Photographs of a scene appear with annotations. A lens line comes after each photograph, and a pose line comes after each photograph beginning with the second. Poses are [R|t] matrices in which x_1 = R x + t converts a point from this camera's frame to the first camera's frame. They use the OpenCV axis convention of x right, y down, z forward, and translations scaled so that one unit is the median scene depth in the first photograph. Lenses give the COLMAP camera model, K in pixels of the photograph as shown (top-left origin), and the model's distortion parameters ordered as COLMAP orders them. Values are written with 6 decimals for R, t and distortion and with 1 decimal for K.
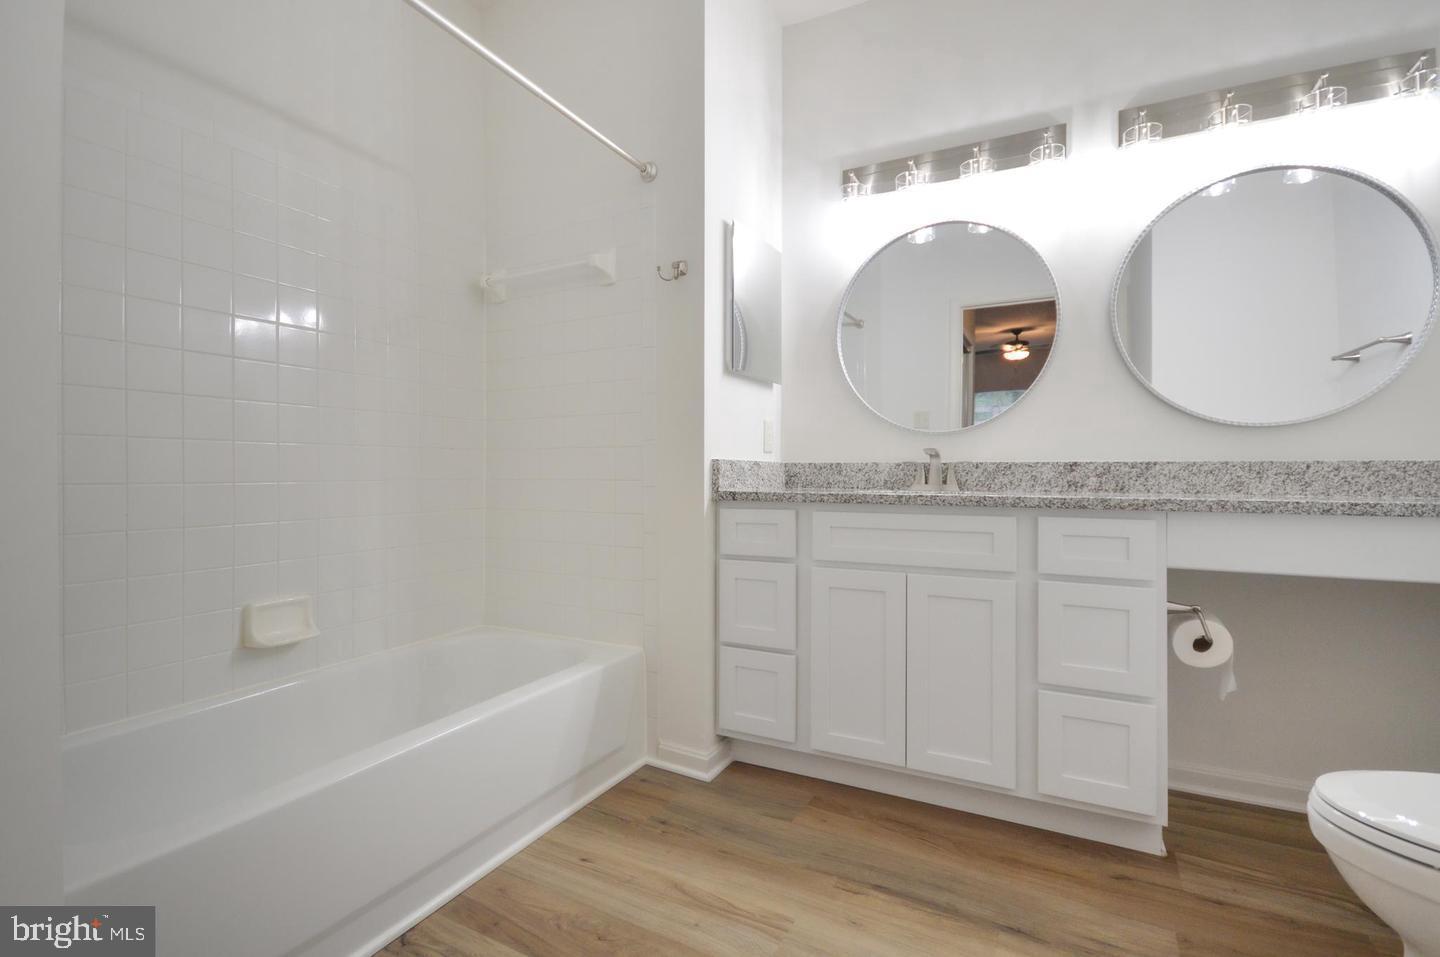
lens RADIAL K [[653.6, 0, 717.0], [0, 653.6, 472.0], [0, 0, 1]] dist [0.015431, -0.009197]
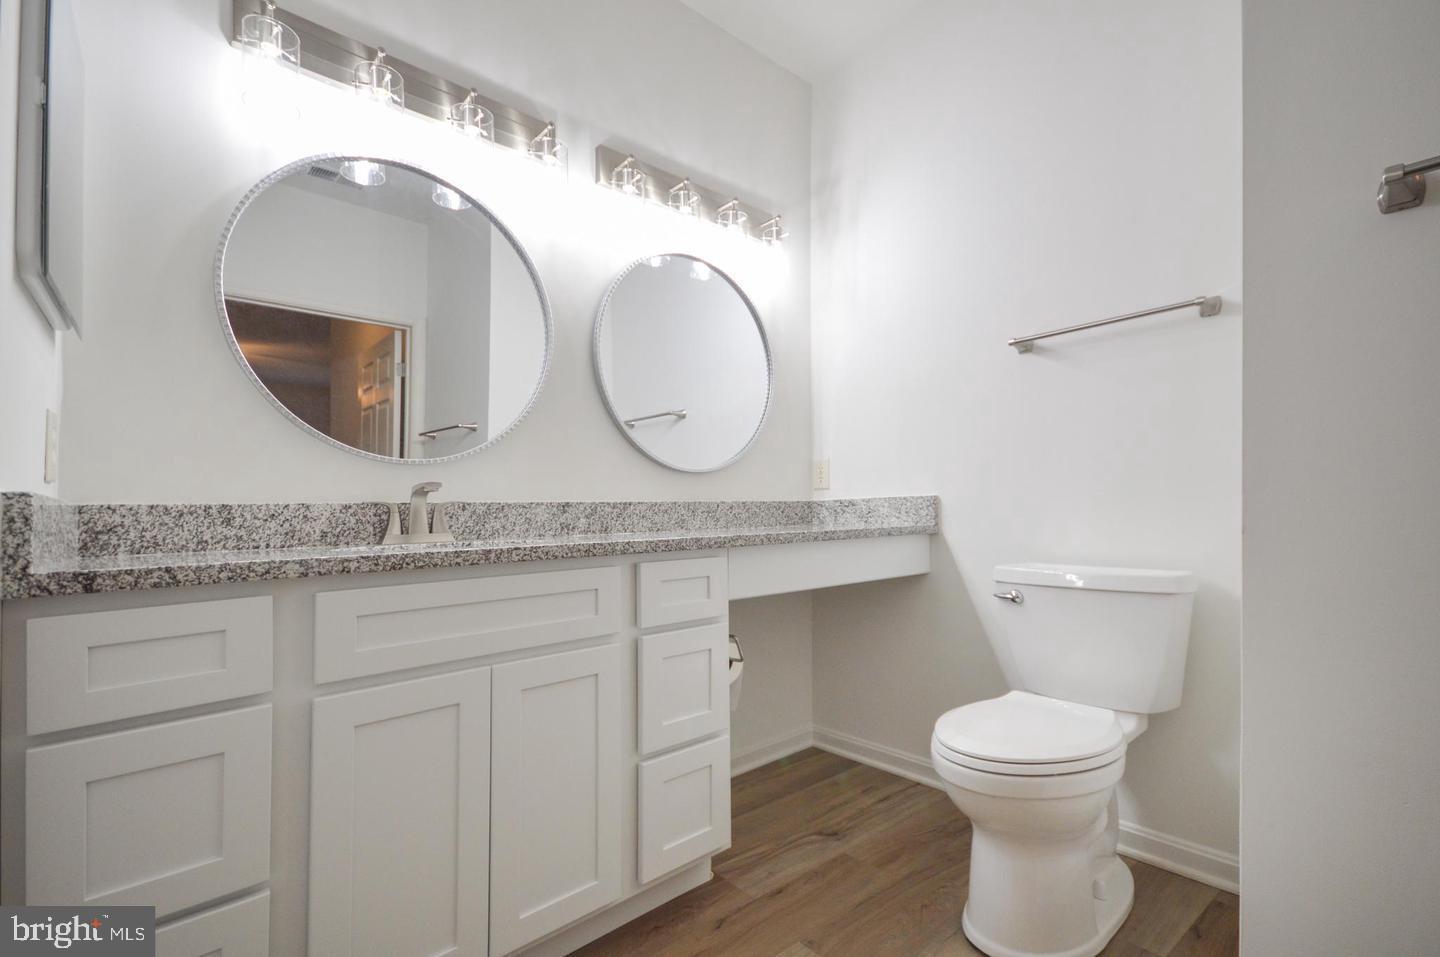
lens RADIAL K [[643.5, 0, 748.7], [0, 643.5, 503.6], [0, 0, 1]] dist [0.011520, -0.000106]
pose [[0.357939, 0.000619, 0.933745, -0.213439], [0.021266, 0.999735, -0.008815, -0.000118], [-0.933503, 0.023013, 0.357831, 0.472494]]
